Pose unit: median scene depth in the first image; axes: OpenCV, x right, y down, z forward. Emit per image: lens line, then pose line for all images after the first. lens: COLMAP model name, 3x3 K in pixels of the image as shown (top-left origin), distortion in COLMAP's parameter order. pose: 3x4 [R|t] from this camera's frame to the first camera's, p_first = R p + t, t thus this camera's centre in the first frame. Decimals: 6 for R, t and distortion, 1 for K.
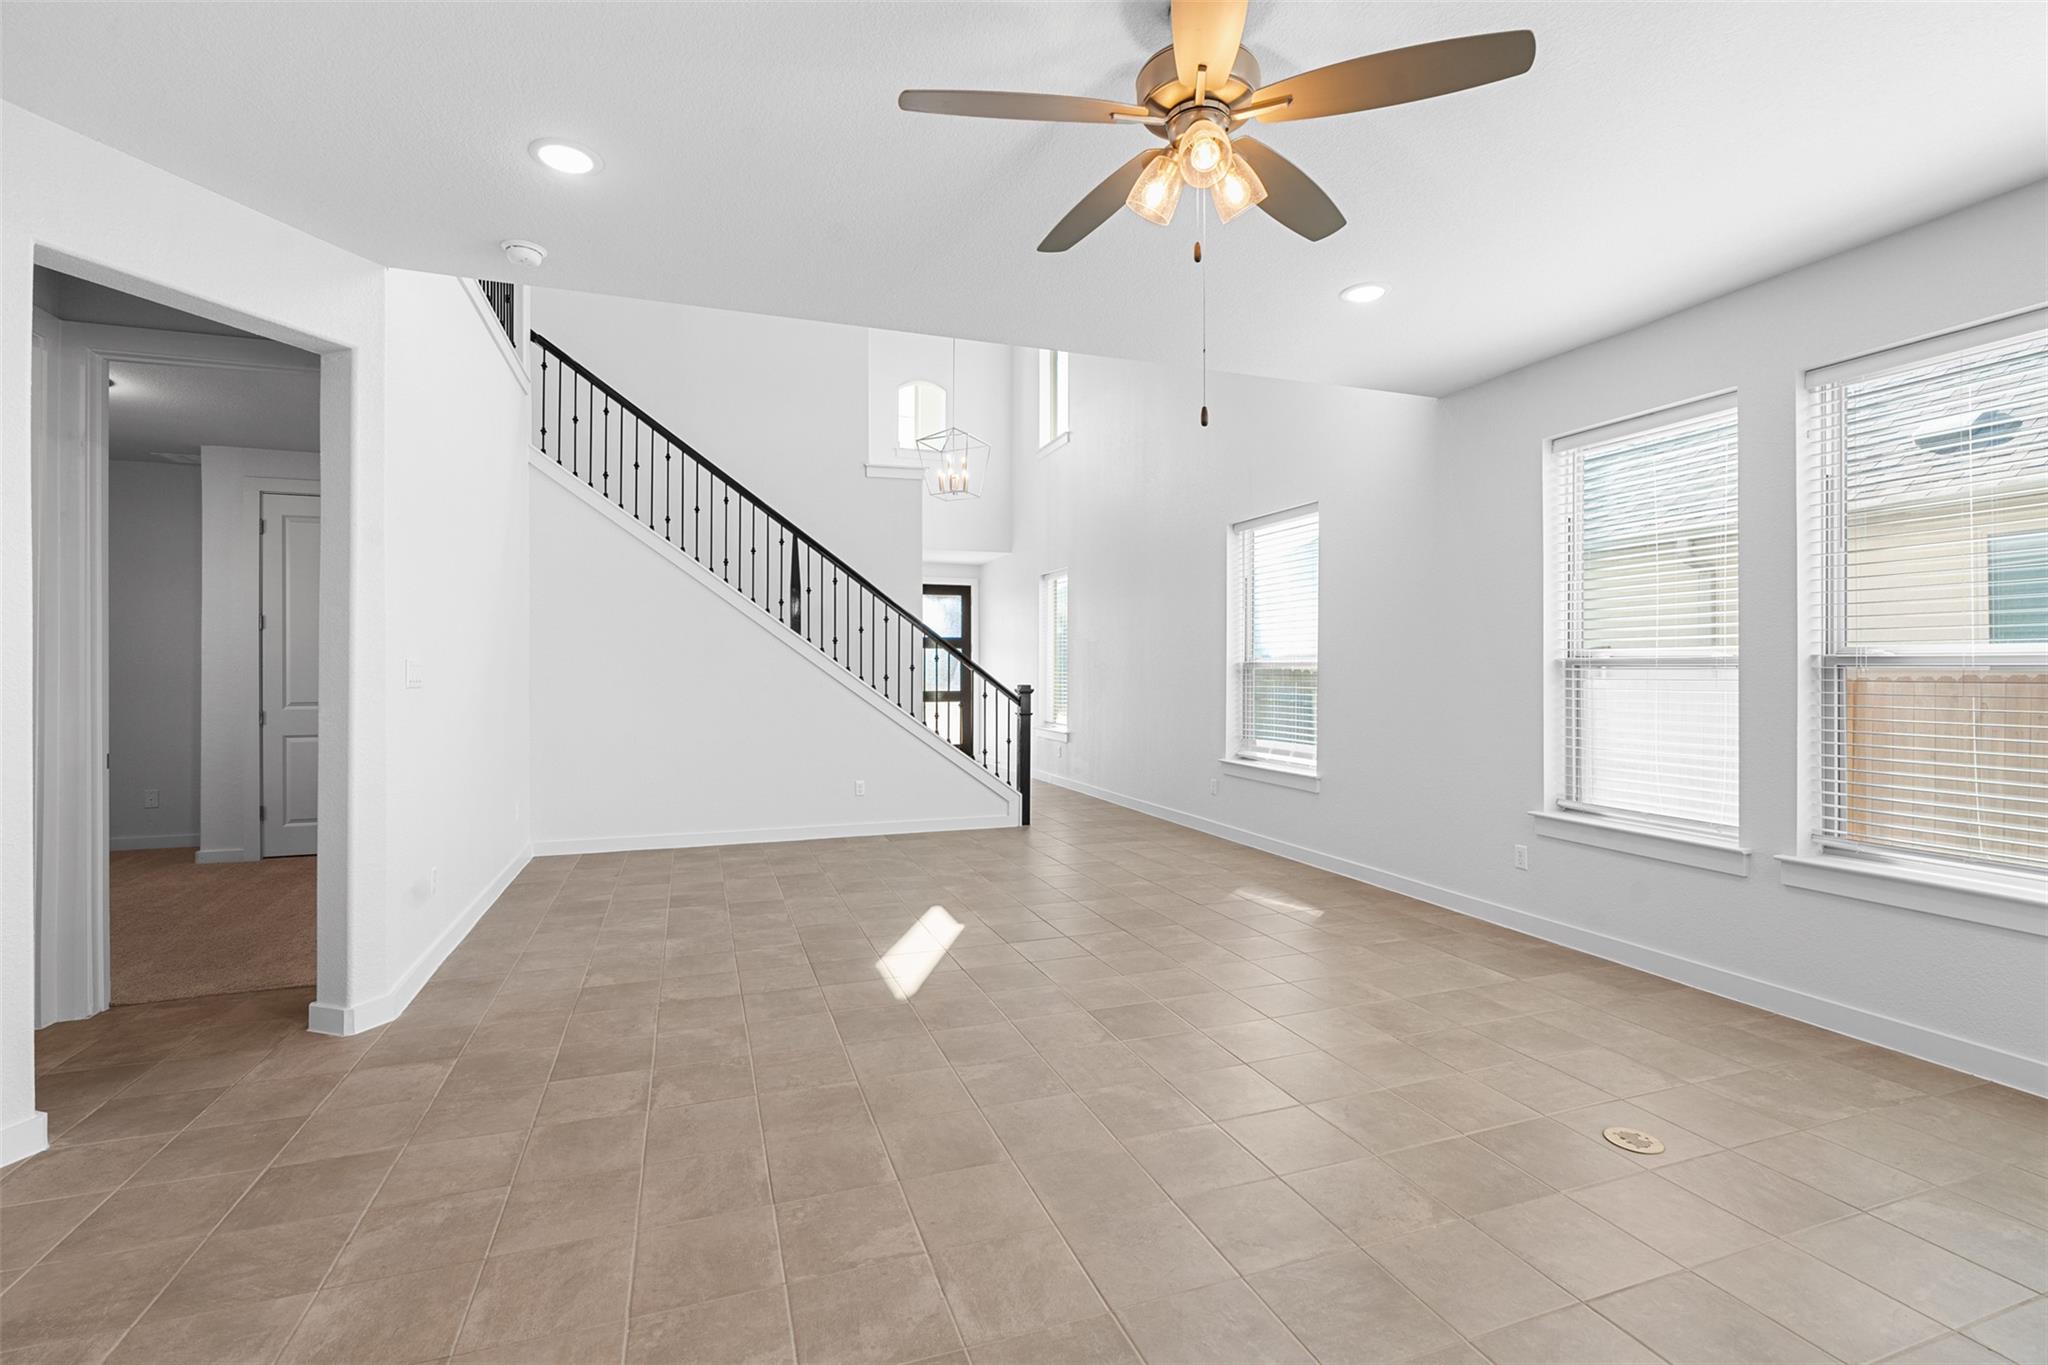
lens RADIAL K [[891.9, 0, 1024.0], [0, 891.9, 682.5], [0, 0, 1]] dist [-0.000078, -0.000029]
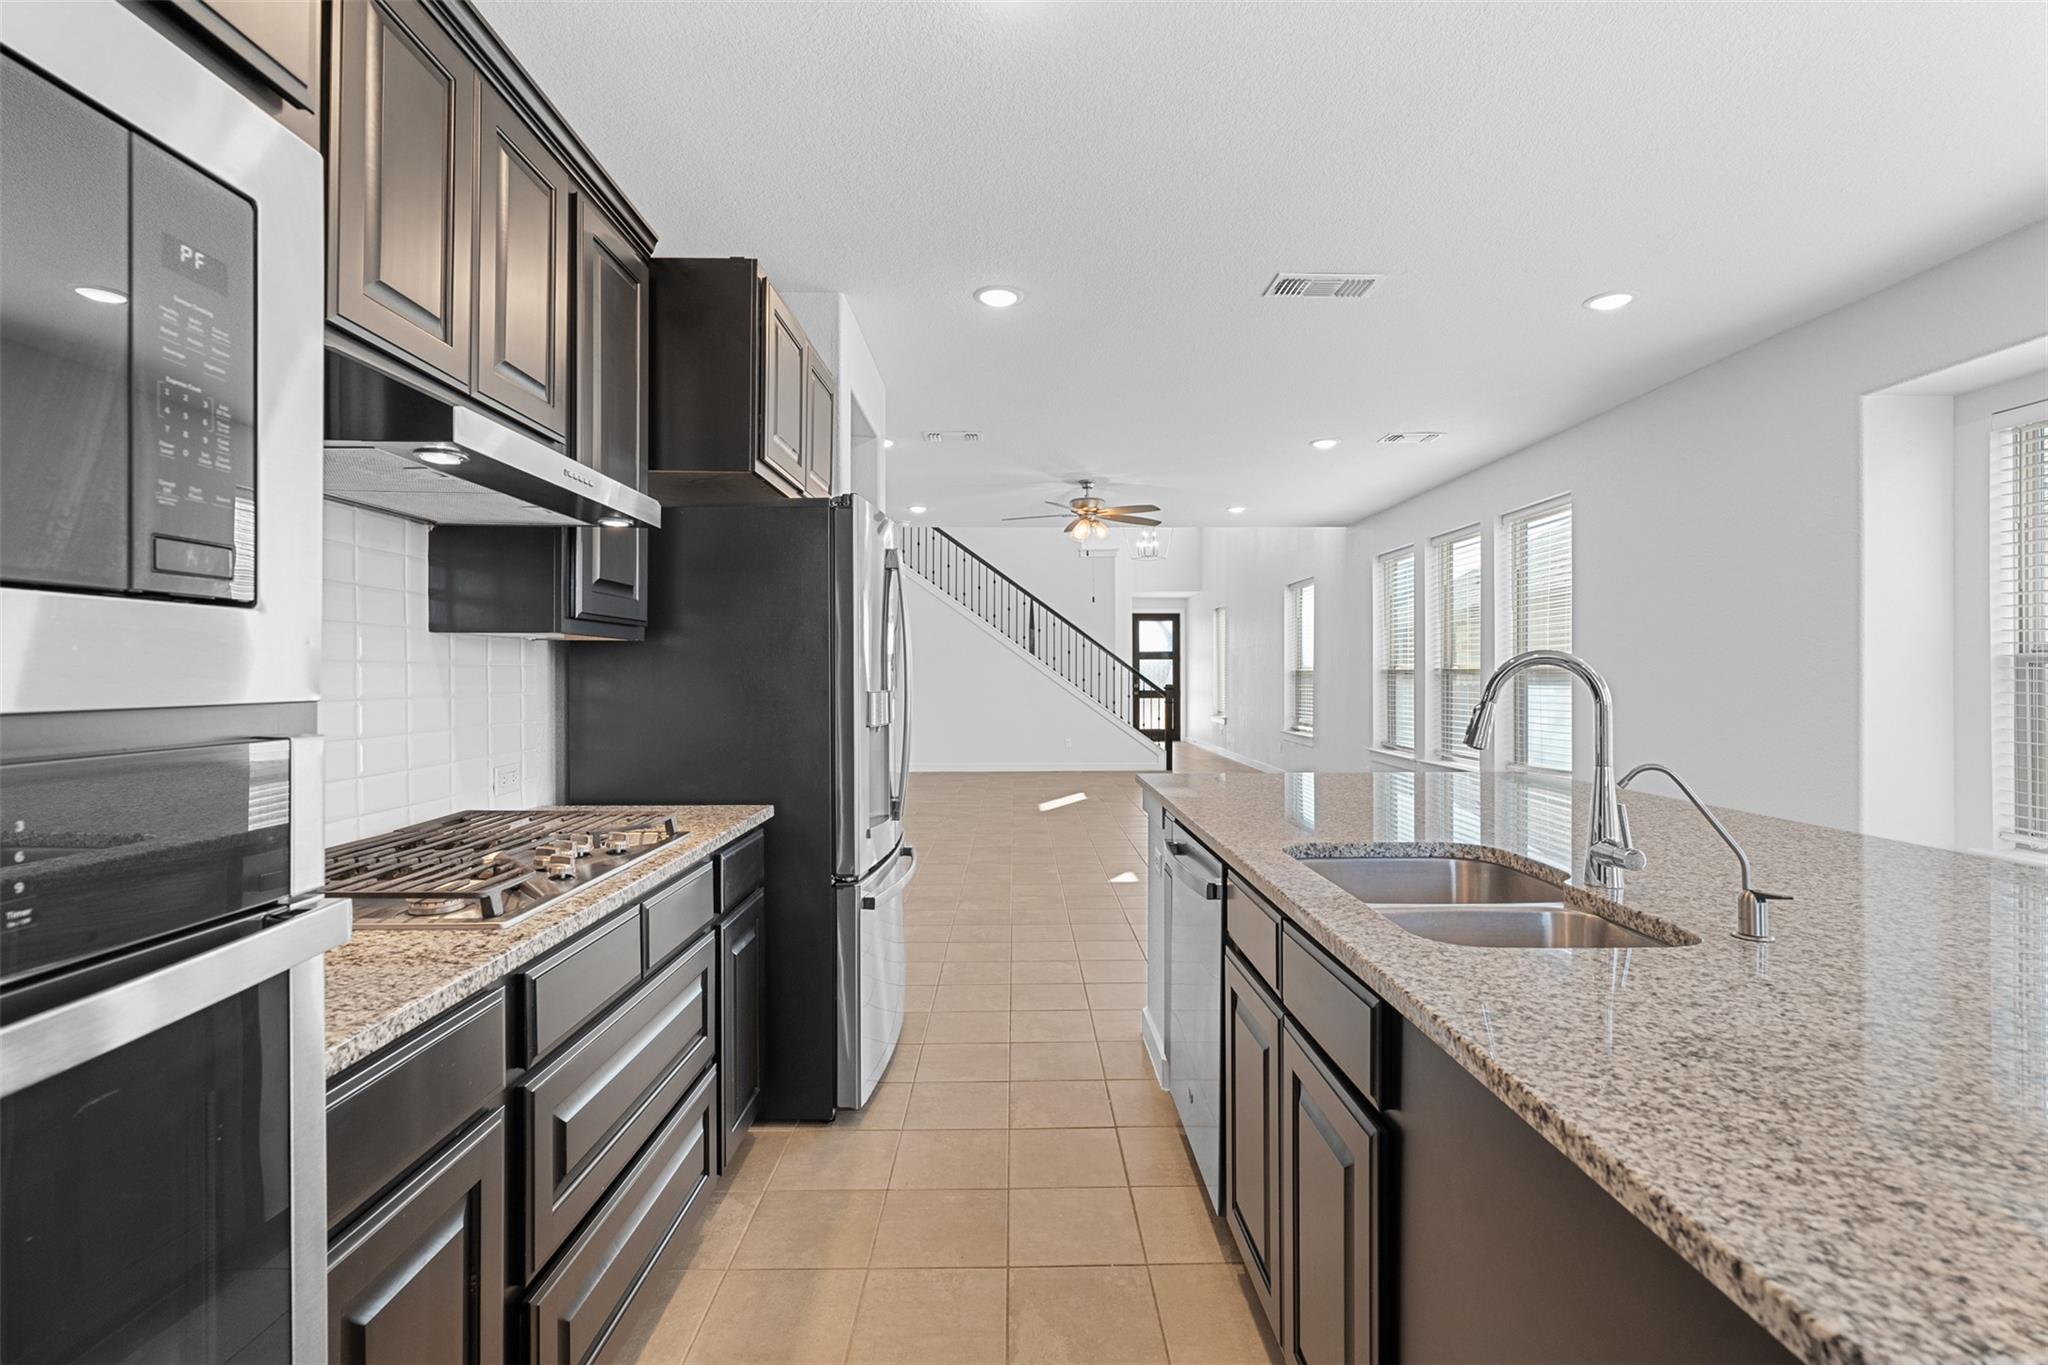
lens RADIAL K [[891.9, 0, 1024.0], [0, 891.9, 682.5], [0, 0, 1]] dist [-0.000078, -0.000029]
pose [[0.942528, -0.002452, -0.334117, 0.311991], [0.001490, 0.999994, -0.003134, 0.004452], [0.334123, 0.002456, 0.942526, -0.652483]]
